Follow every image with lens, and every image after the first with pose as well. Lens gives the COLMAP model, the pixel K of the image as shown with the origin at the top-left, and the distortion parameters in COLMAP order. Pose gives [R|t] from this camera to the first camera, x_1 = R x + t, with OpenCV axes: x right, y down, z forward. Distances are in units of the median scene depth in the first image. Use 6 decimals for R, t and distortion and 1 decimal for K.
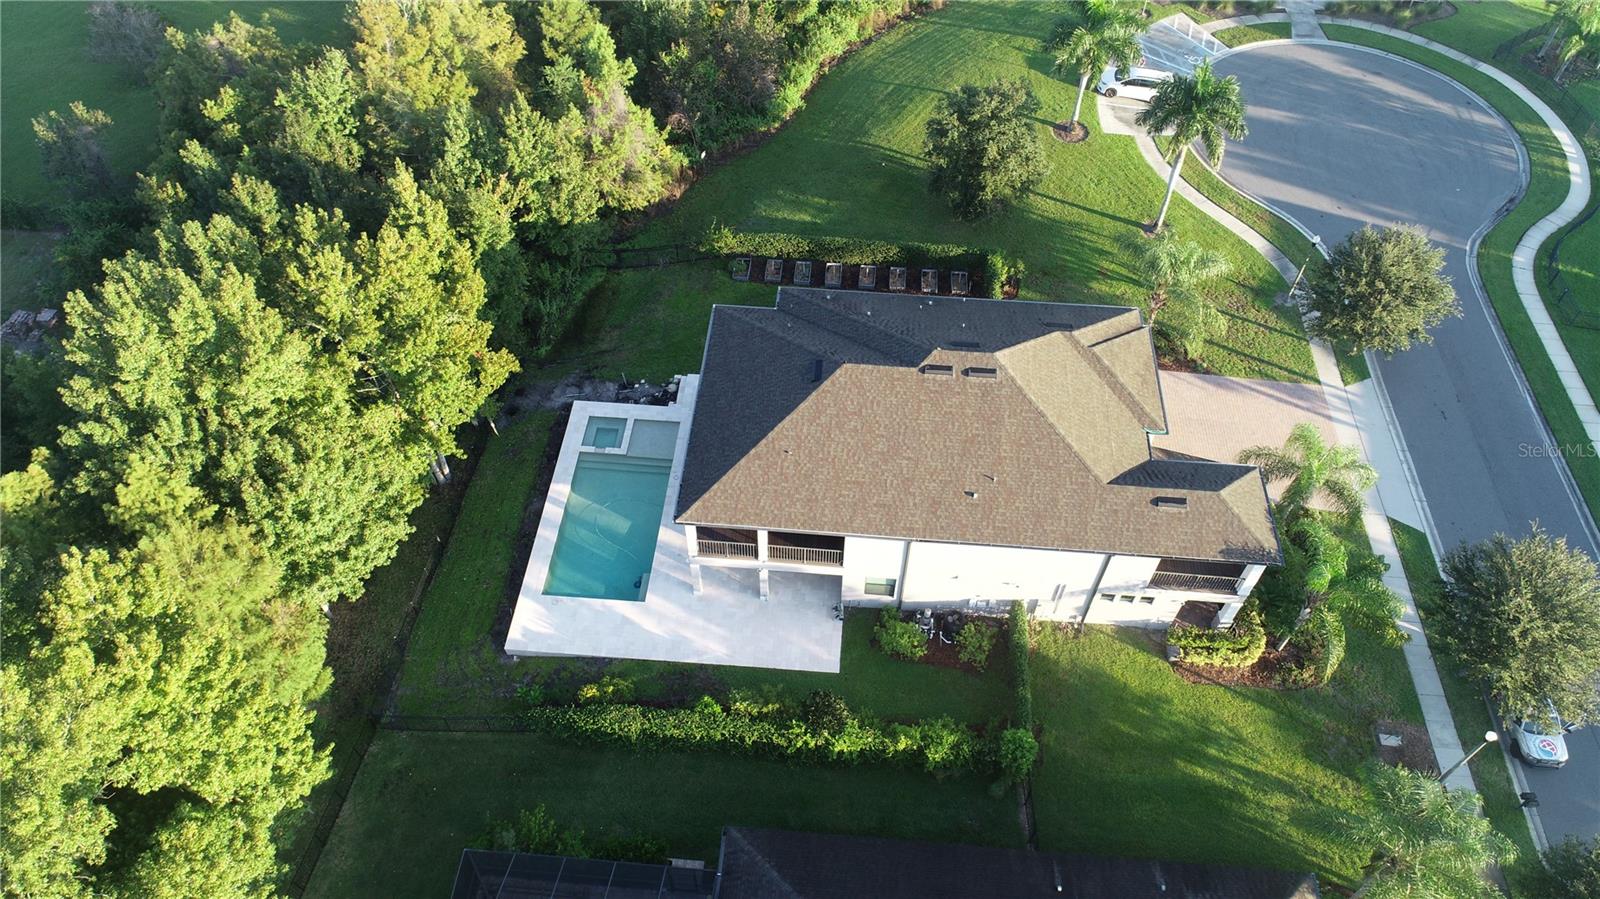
lens RADIAL K [[1068.3, 0, 800.5], [0, 1068.3, 455.5], [0, 0, 1]] dist [-0.000782, -0.002866]
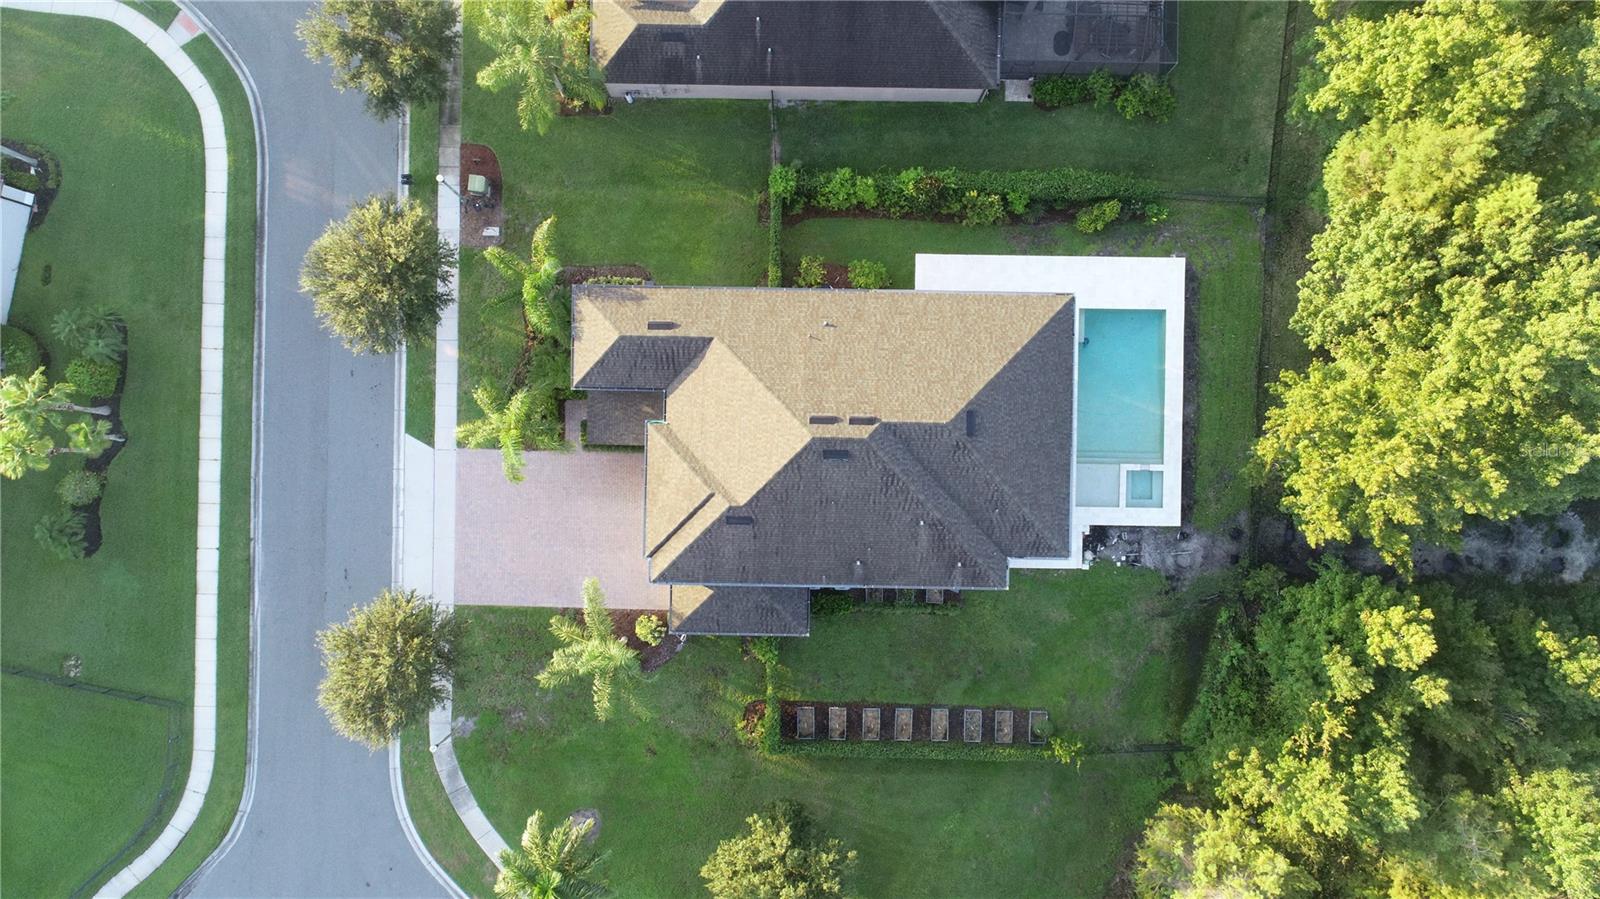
lens RADIAL K [[1068.3, 0, 800.5], [0, 1068.3, 455.5], [0, 0, 1]] dist [-0.000782, -0.002866]
pose [[-0.998110, 0.061379, -0.003030, 0.184155], [-0.049691, -0.777067, 0.627454, -0.741287], [0.036158, 0.626418, 0.778648, 0.154997]]
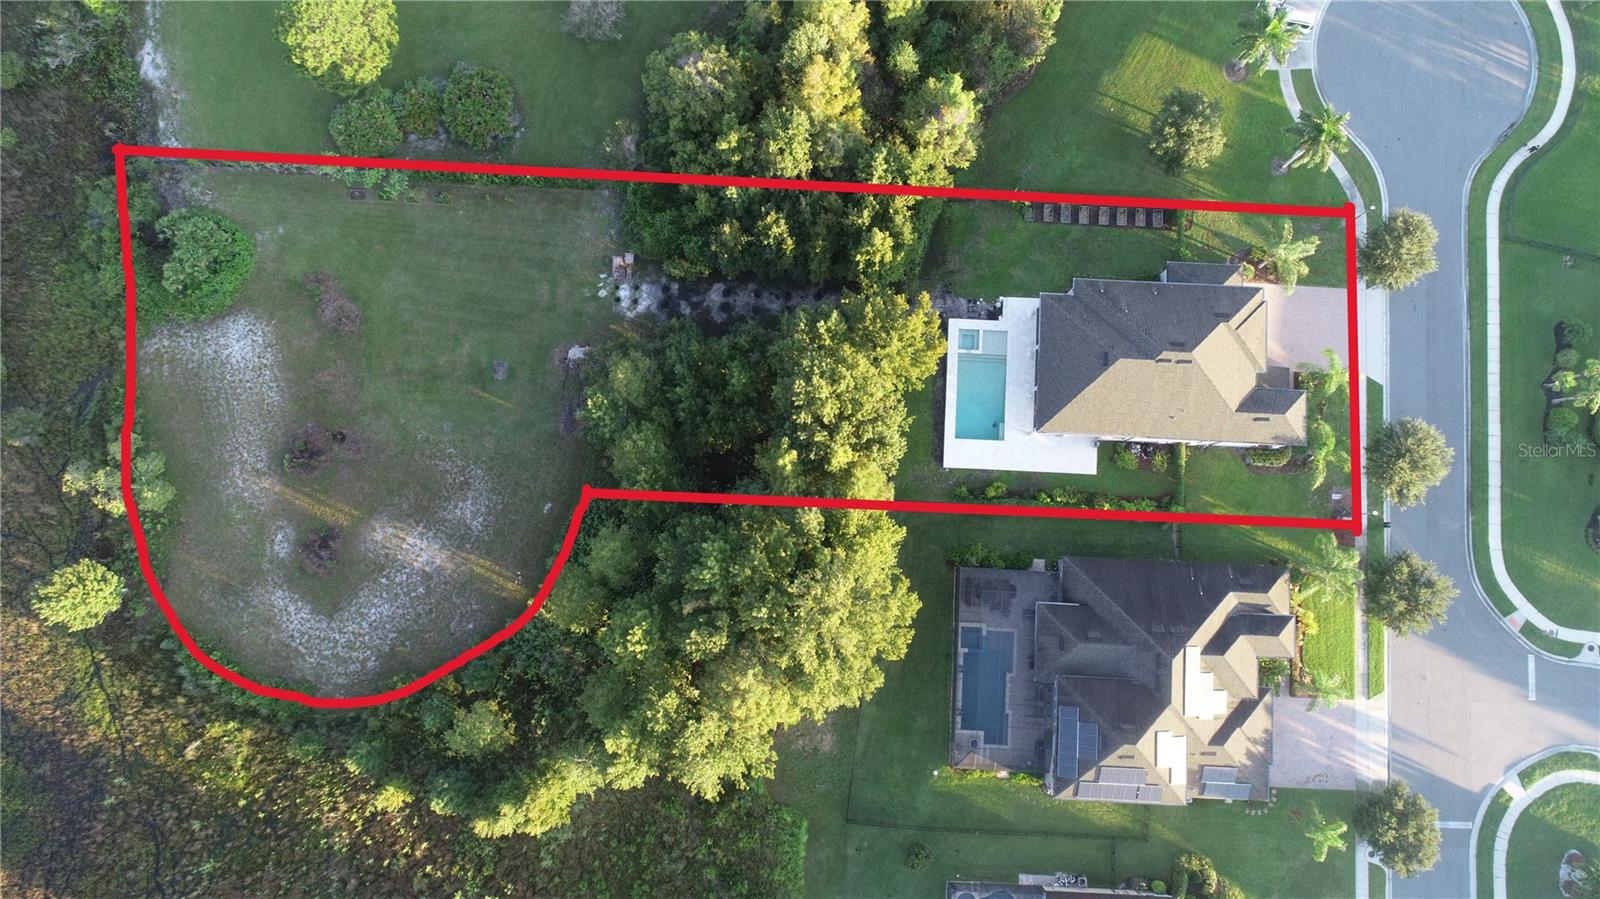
lens RADIAL K [[1068.3, 0, 800.5], [0, 1068.3, 455.5], [0, 0, 1]] dist [-0.000782, -0.002866]
pose [[0.999565, -0.028598, -0.007265, -0.544720], [0.027921, 0.837109, 0.546324, -1.029219], [-0.009543, -0.546289, 0.837543, -0.812327]]
